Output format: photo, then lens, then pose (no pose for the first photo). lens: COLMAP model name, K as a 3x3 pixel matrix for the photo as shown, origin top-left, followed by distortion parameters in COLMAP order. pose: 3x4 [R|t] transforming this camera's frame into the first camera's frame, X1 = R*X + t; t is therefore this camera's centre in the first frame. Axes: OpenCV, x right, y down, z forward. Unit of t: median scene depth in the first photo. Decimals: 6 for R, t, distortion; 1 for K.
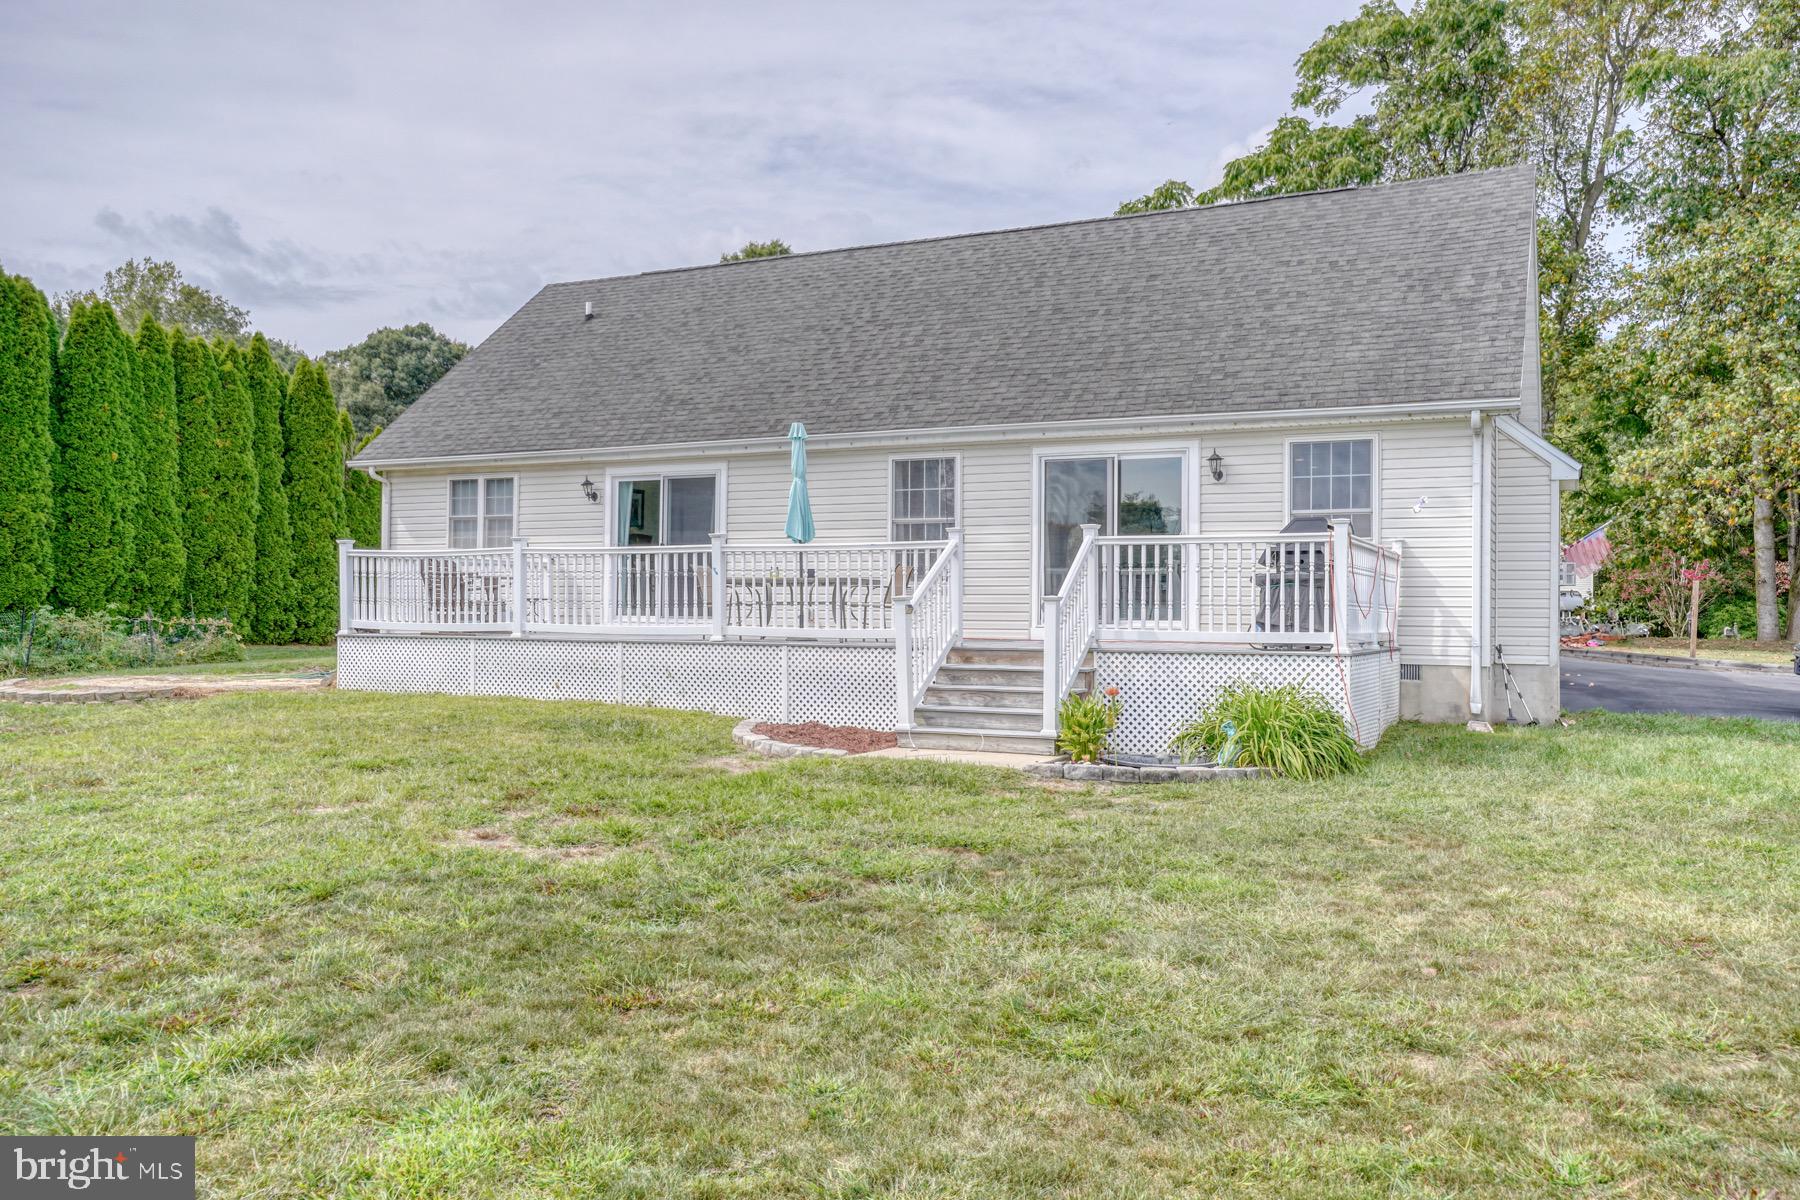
lens RADIAL K [[1443.0, 0, 900.1], [0, 1443.0, 604.4], [0, 0, 1]] dist [0.003410, -0.000590]
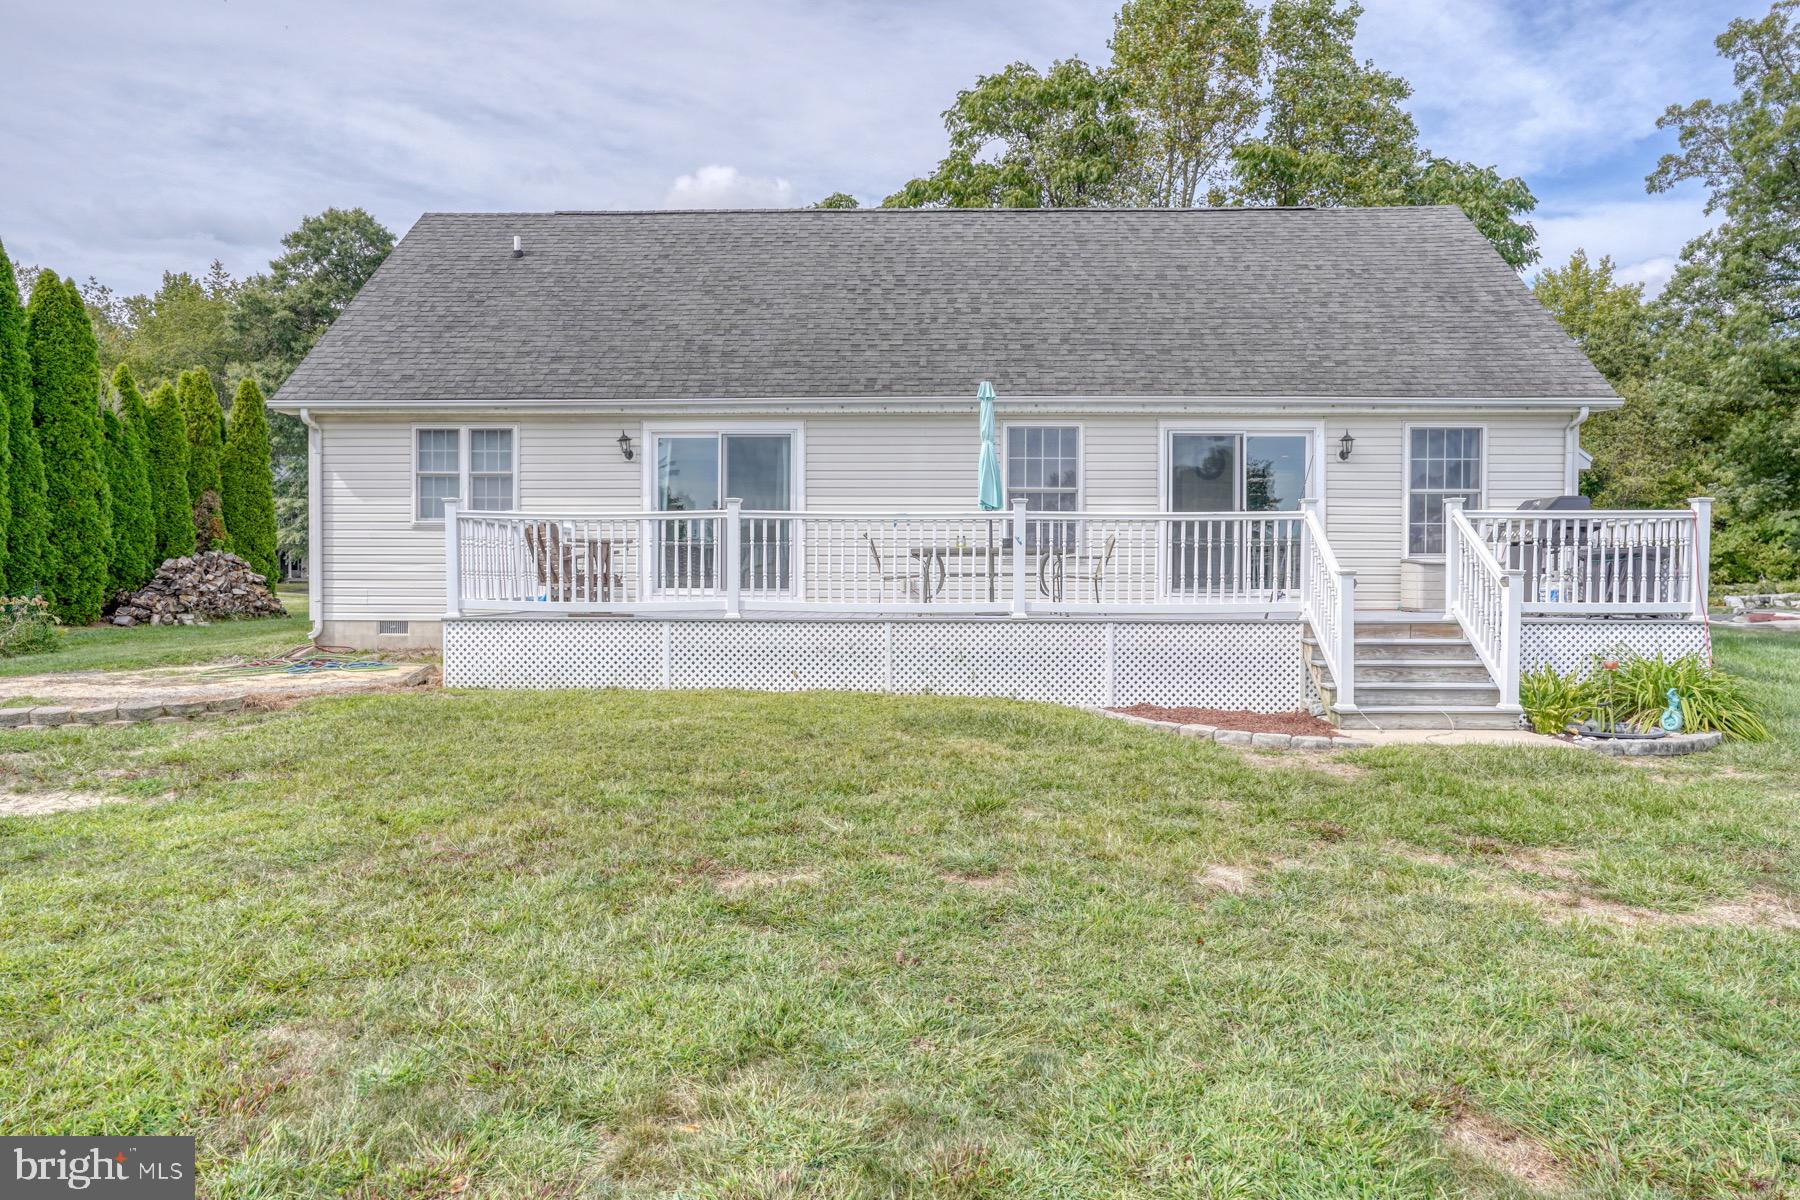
lens RADIAL K [[1218.6, 0, 900.4], [0, 1218.6, 594.3], [0, 0, 1]] dist [-0.035320, 0.060623]
pose [[0.907442, -0.011093, 0.420032, -0.381718], [0.002500, 0.999776, 0.021004, -0.004272], [-0.420171, -0.018010, 0.907266, 0.258600]]
